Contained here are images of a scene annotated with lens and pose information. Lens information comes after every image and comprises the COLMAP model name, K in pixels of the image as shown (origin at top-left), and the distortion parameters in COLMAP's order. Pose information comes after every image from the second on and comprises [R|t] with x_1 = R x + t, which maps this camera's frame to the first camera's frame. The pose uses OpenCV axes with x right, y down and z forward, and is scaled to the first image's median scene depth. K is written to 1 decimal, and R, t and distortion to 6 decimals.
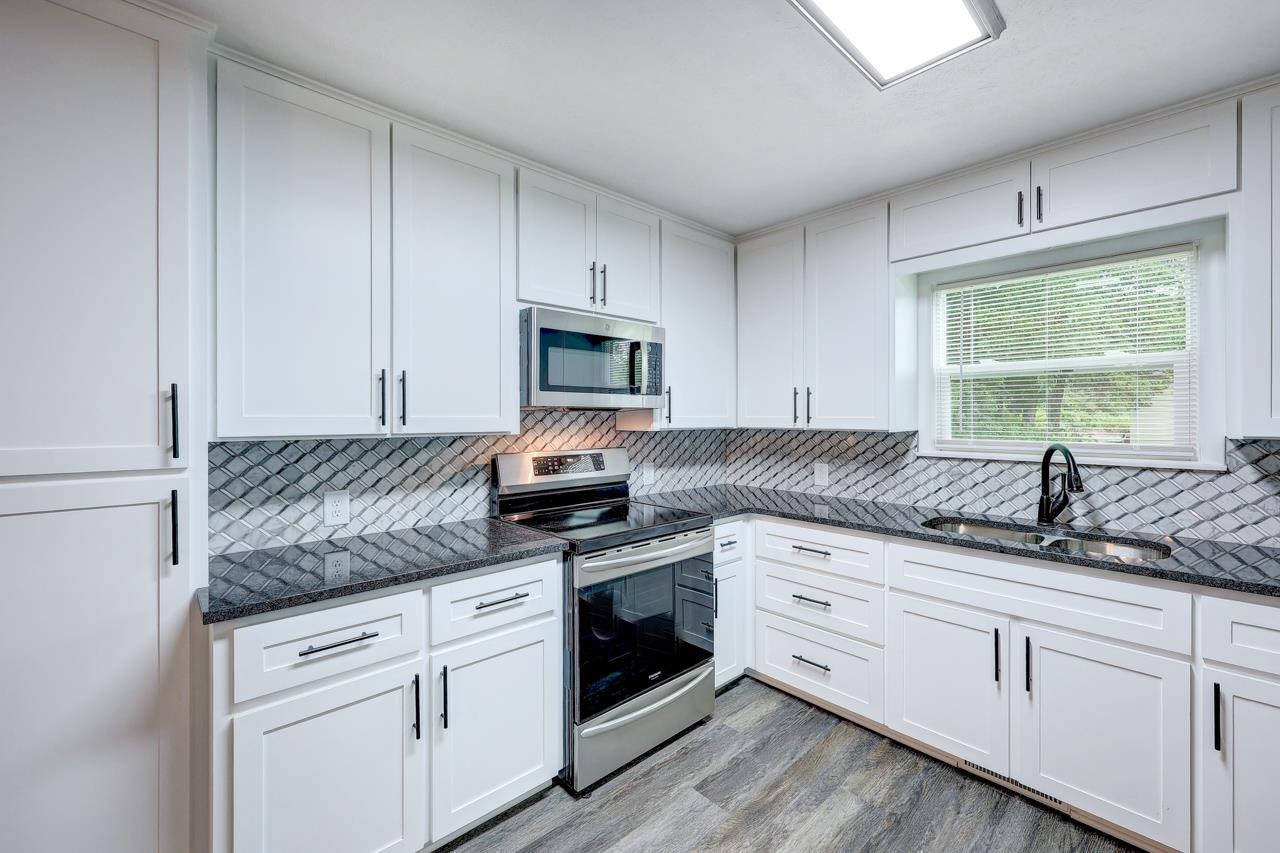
lens RADIAL K [[519.3, 0, 635.5], [0, 519.3, 420.2], [0, 0, 1]] dist [-0.002192, 0.000511]
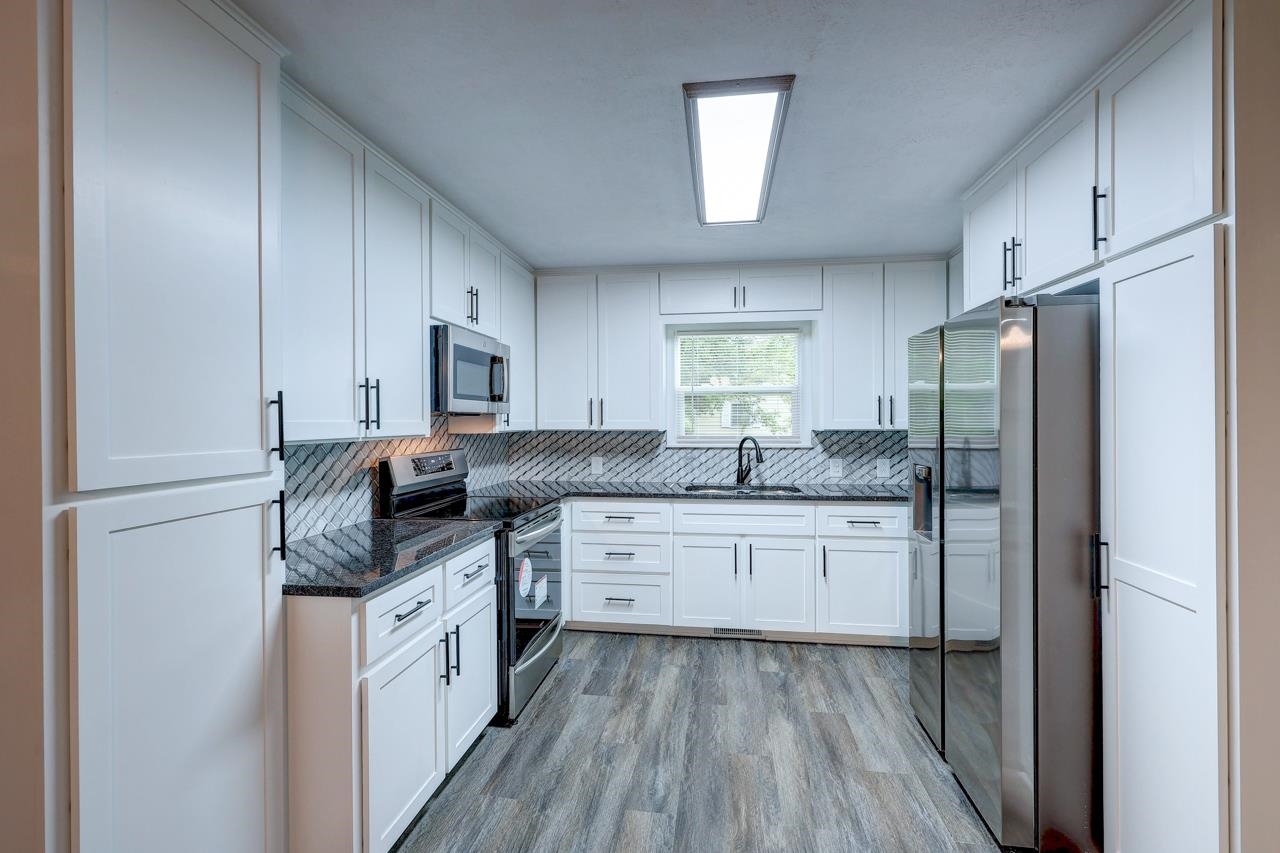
lens RADIAL K [[572.0, 0, 636.2], [0, 572.0, 423.2], [0, 0, 1]] dist [0.003698, 0.000080]
pose [[0.776397, -0.004732, 0.630227, -0.637269], [0.006852, 0.999976, -0.000933, 0.001985], [-0.630207, 0.005043, 0.776411, -0.227318]]
